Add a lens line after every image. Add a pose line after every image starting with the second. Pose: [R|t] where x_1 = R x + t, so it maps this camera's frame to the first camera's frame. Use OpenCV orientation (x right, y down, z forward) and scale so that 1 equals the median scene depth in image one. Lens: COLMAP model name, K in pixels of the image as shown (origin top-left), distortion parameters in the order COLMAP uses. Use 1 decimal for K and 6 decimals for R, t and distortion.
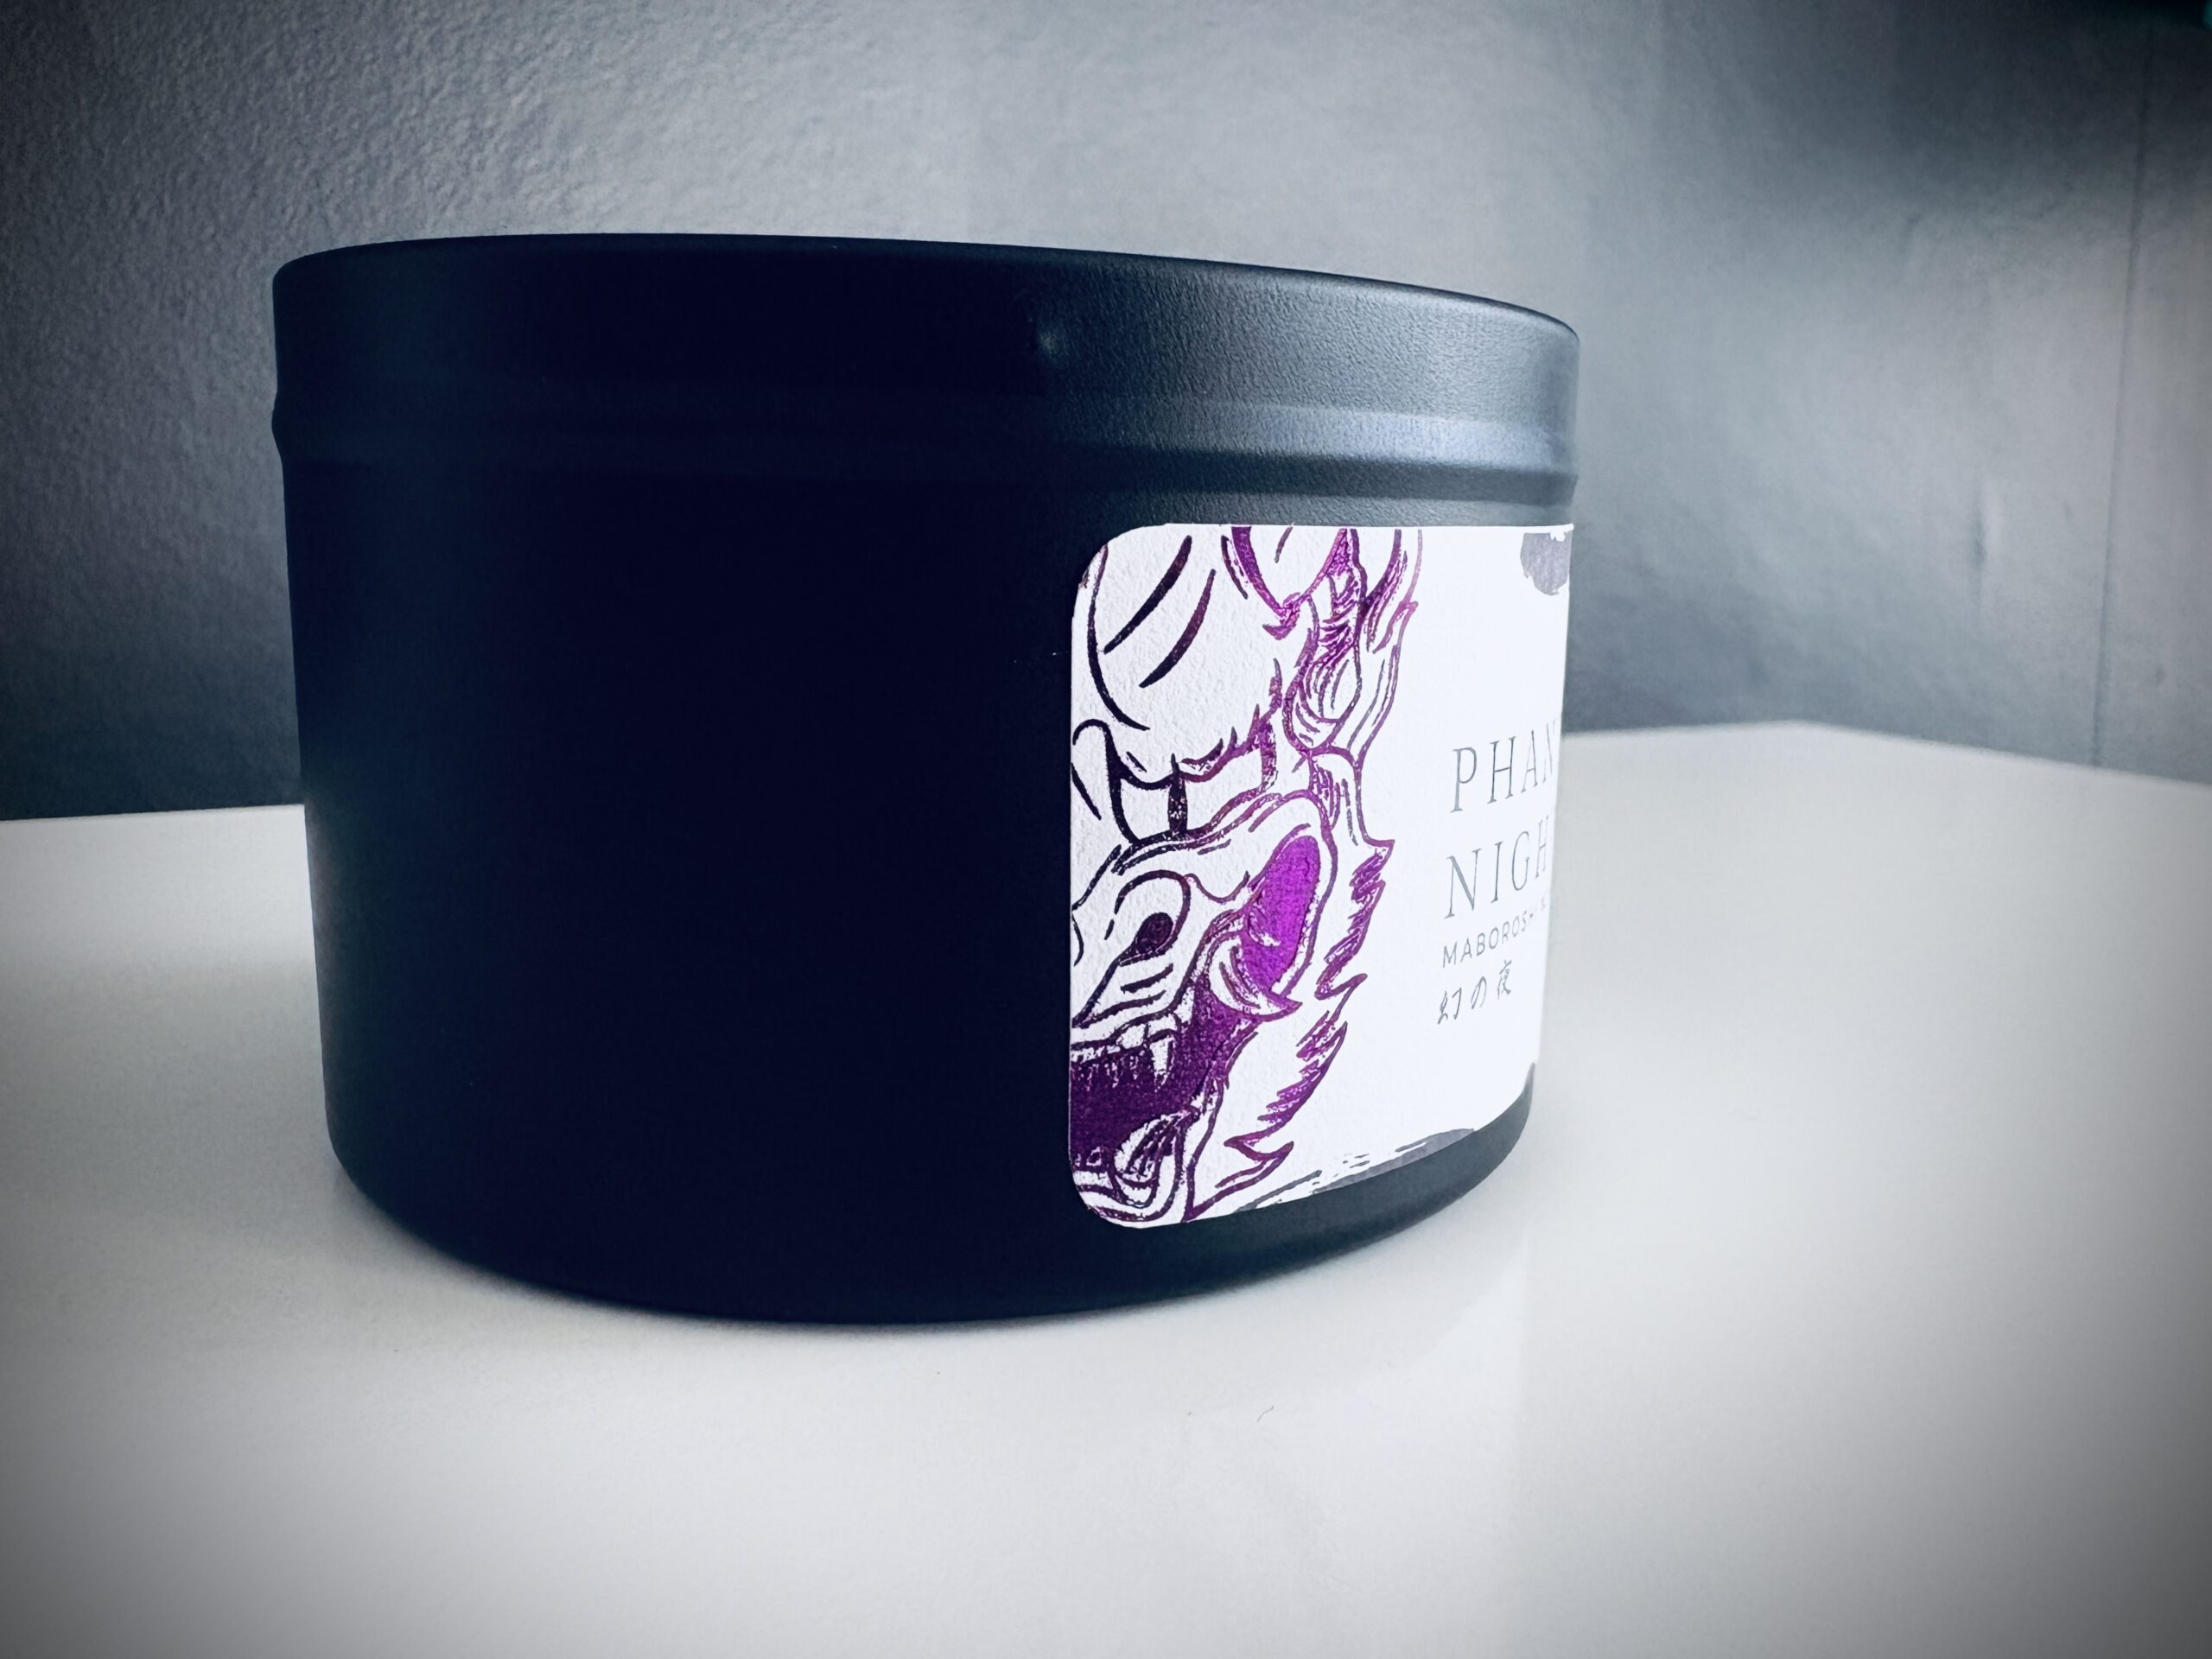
lens RADIAL K [[1801.6, 0, 1246.3], [0, 1801.6, 829.3], [0, 0, 1]] dist [0.009797, -0.005048]
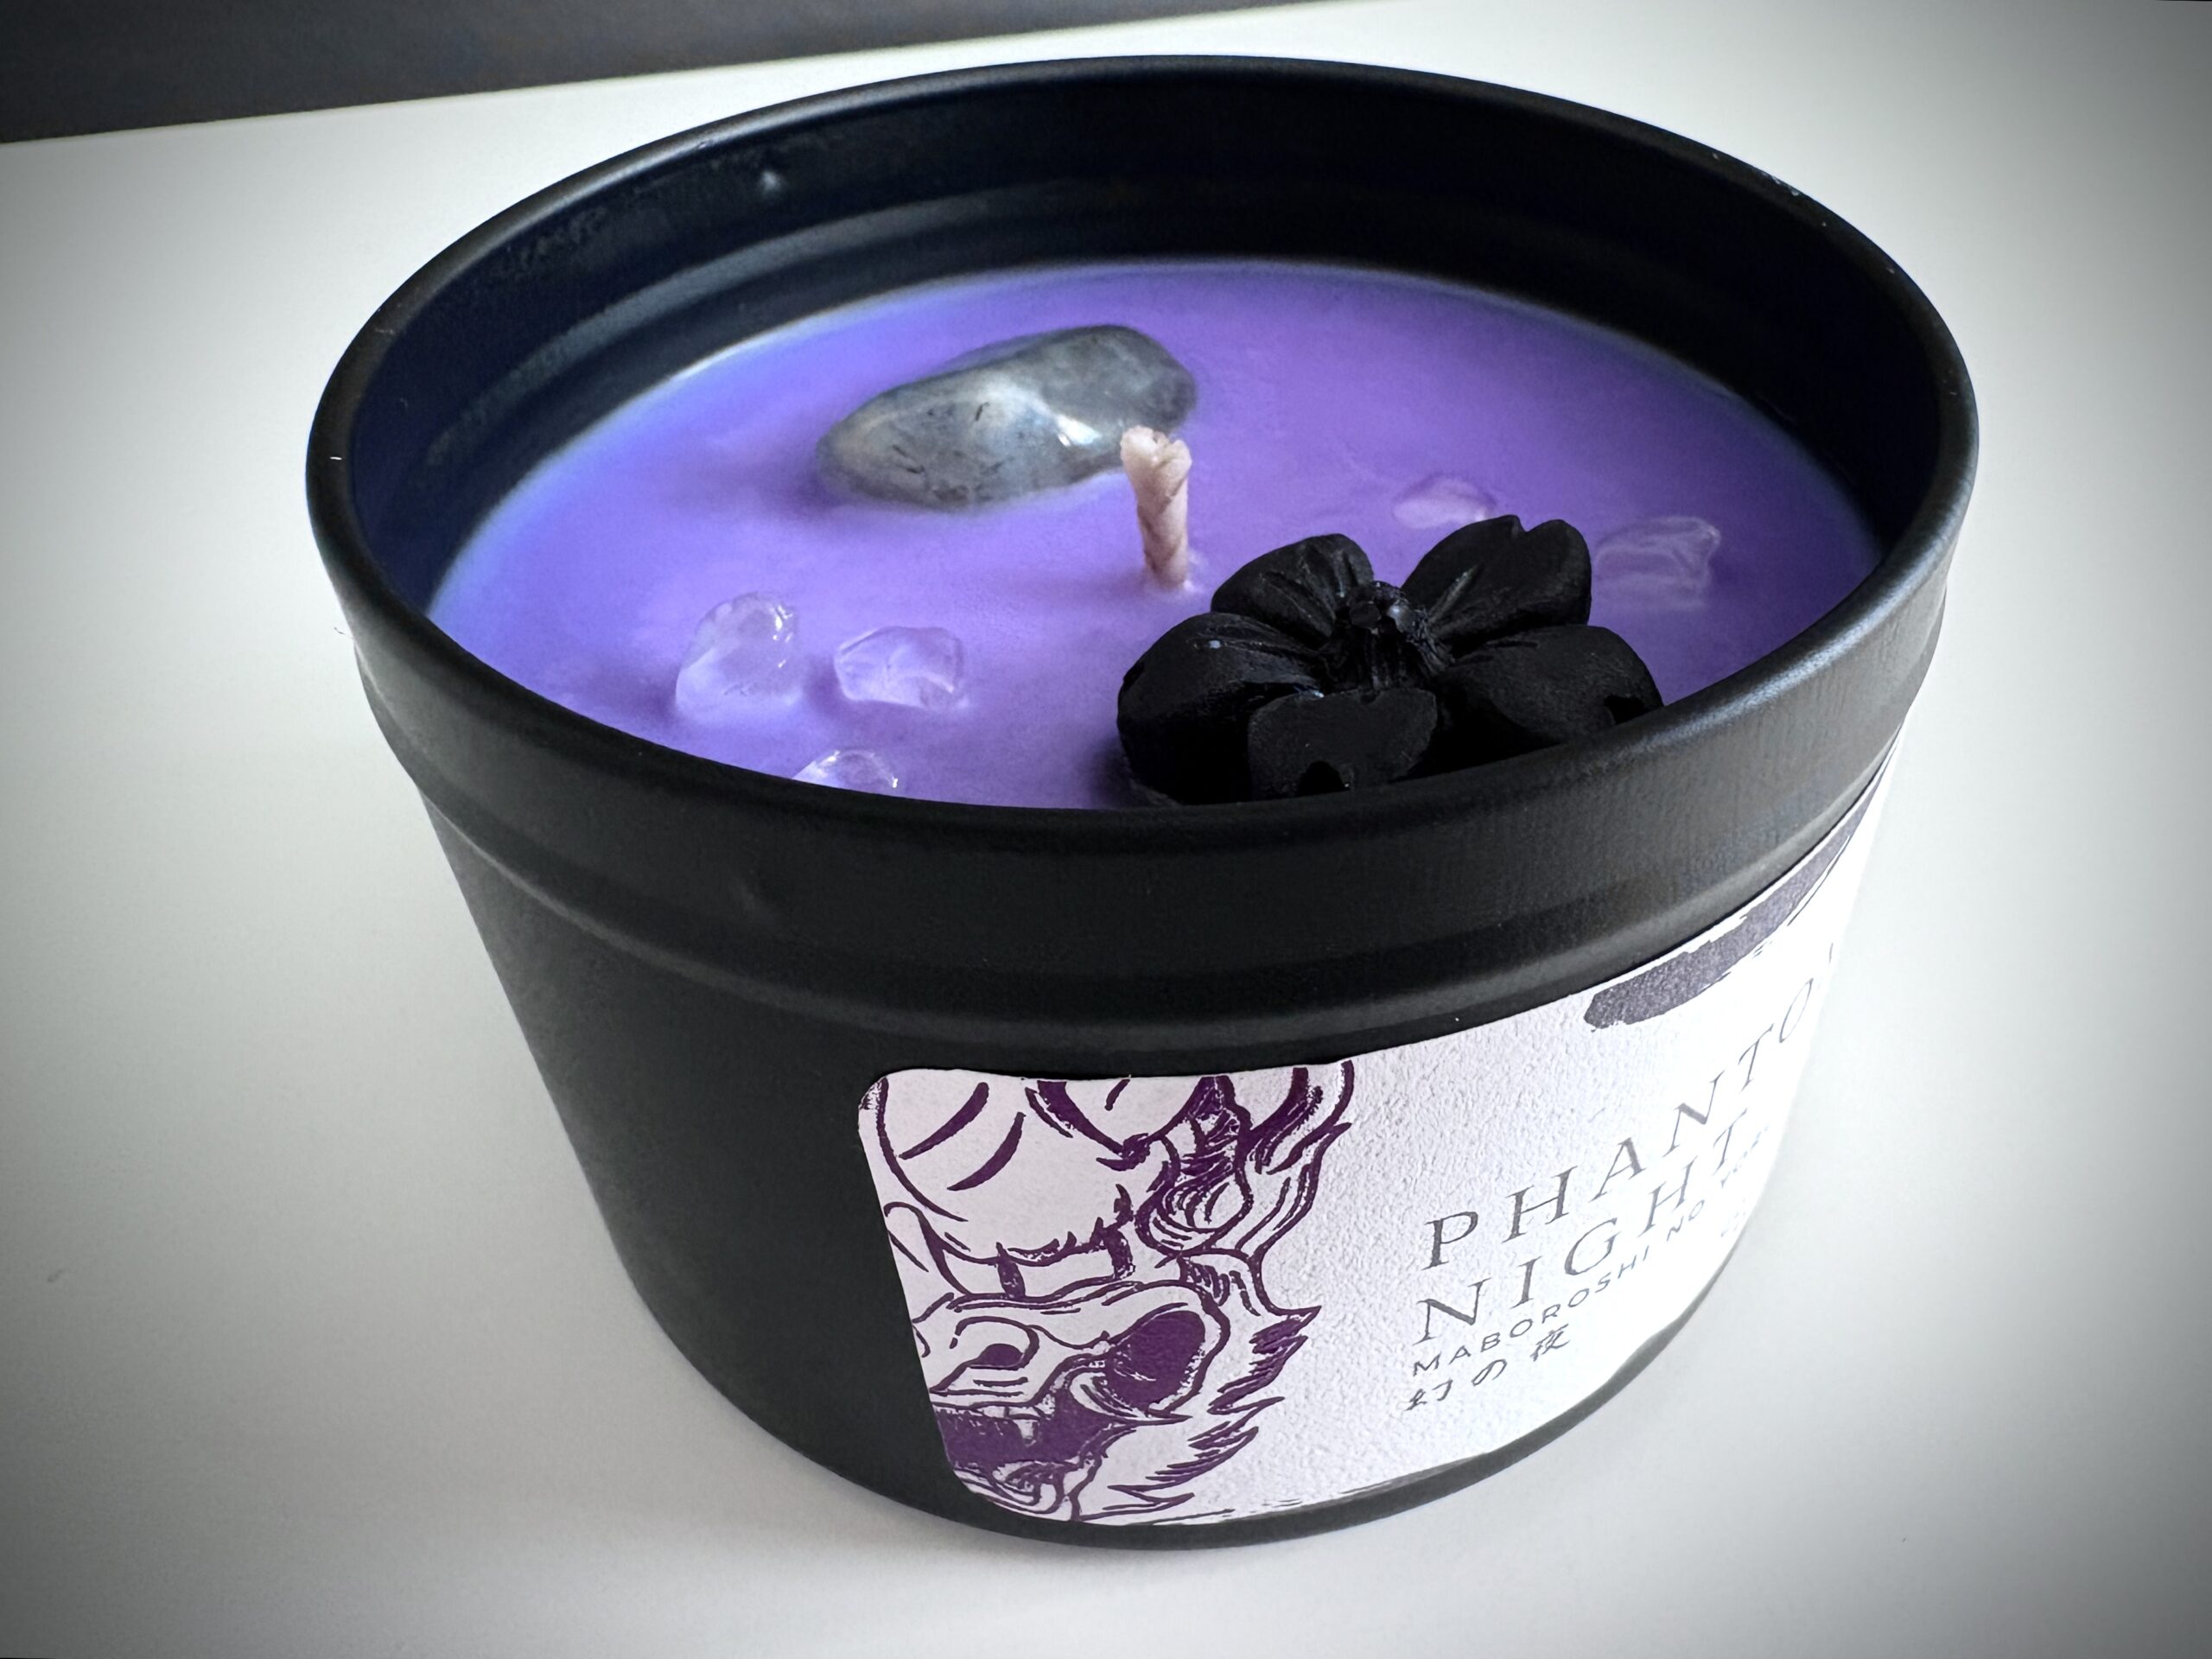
lens RADIAL K [[1759.0, 0, 1261.9], [0, 1759.0, 832.0], [0, 0, 1]] dist [-0.007439, -0.003089]
pose [[0.853080, 0.319282, -0.412690, 0.343579], [-0.062513, 0.847771, 0.526665, -0.642756], [0.518022, -0.423489, 0.743176, 0.495010]]
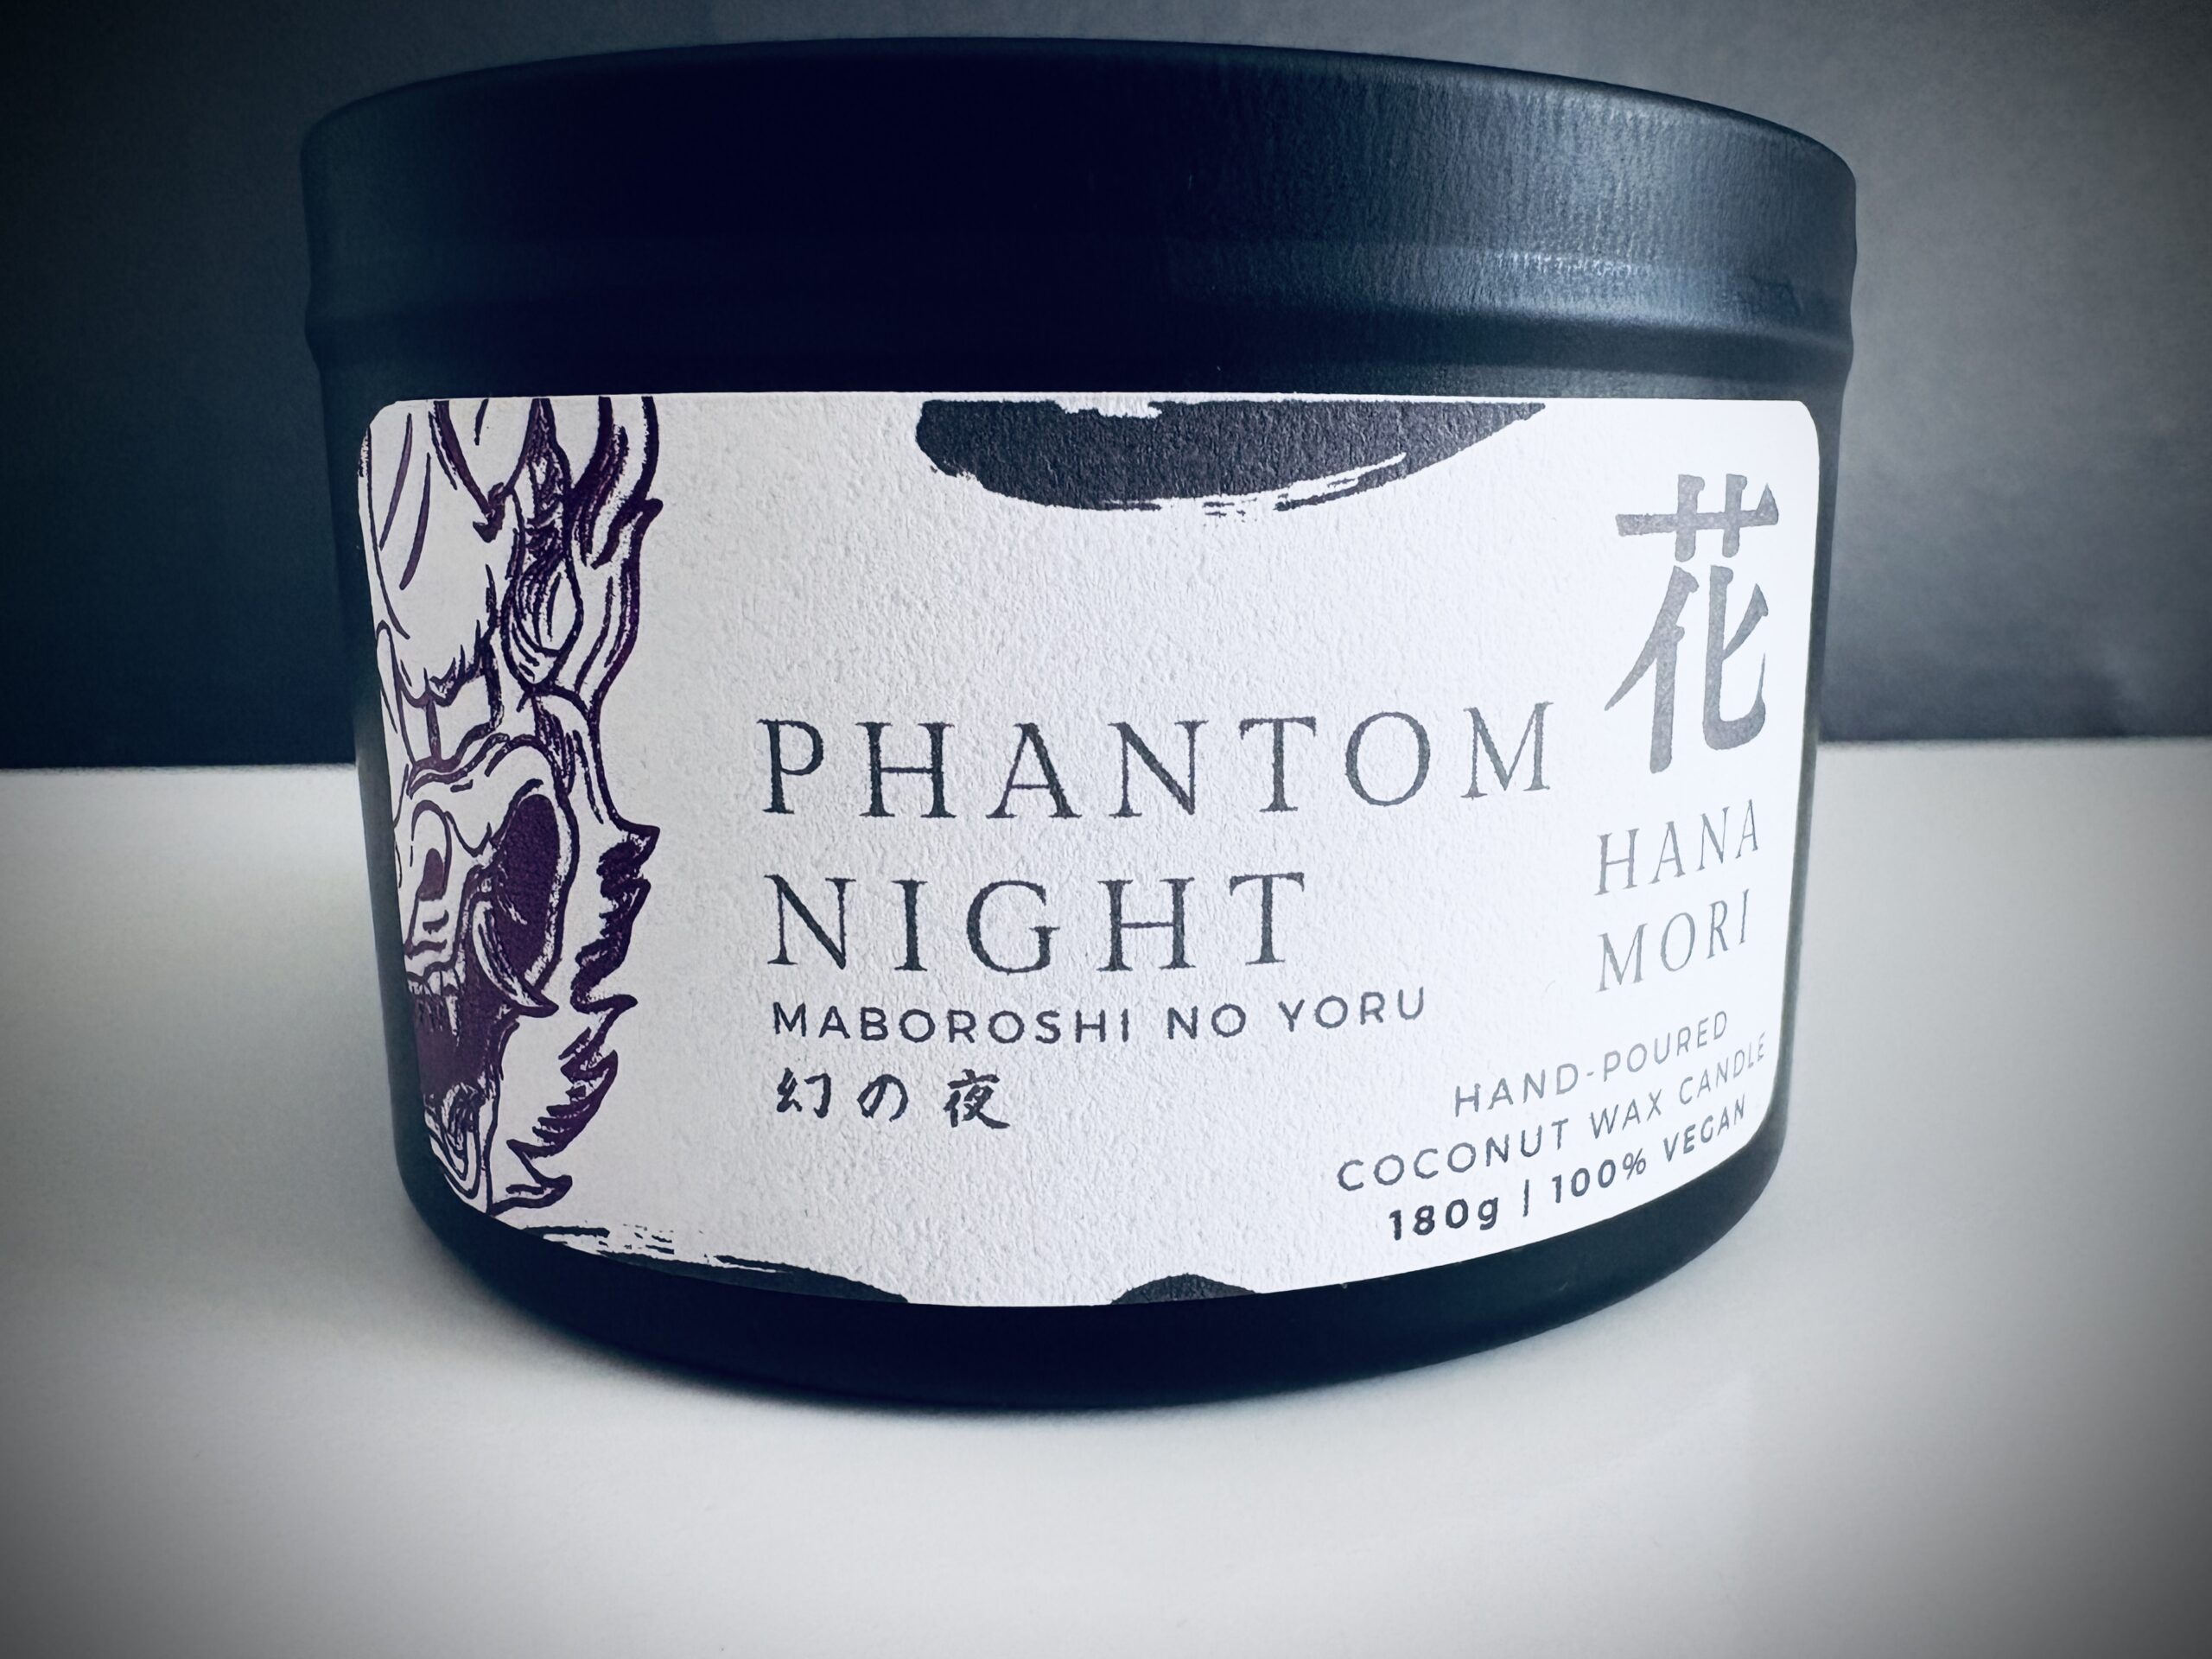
lens RADIAL K [[1801.6, 0, 1246.3], [0, 1801.6, 829.3], [0, 0, 1]] dist [0.009797, -0.005048]
pose [[0.438170, 0.155463, -0.885346, 0.878731], [-0.153695, 0.983384, 0.096612, -0.106476], [0.885655, 0.093741, 0.454783, 0.923983]]
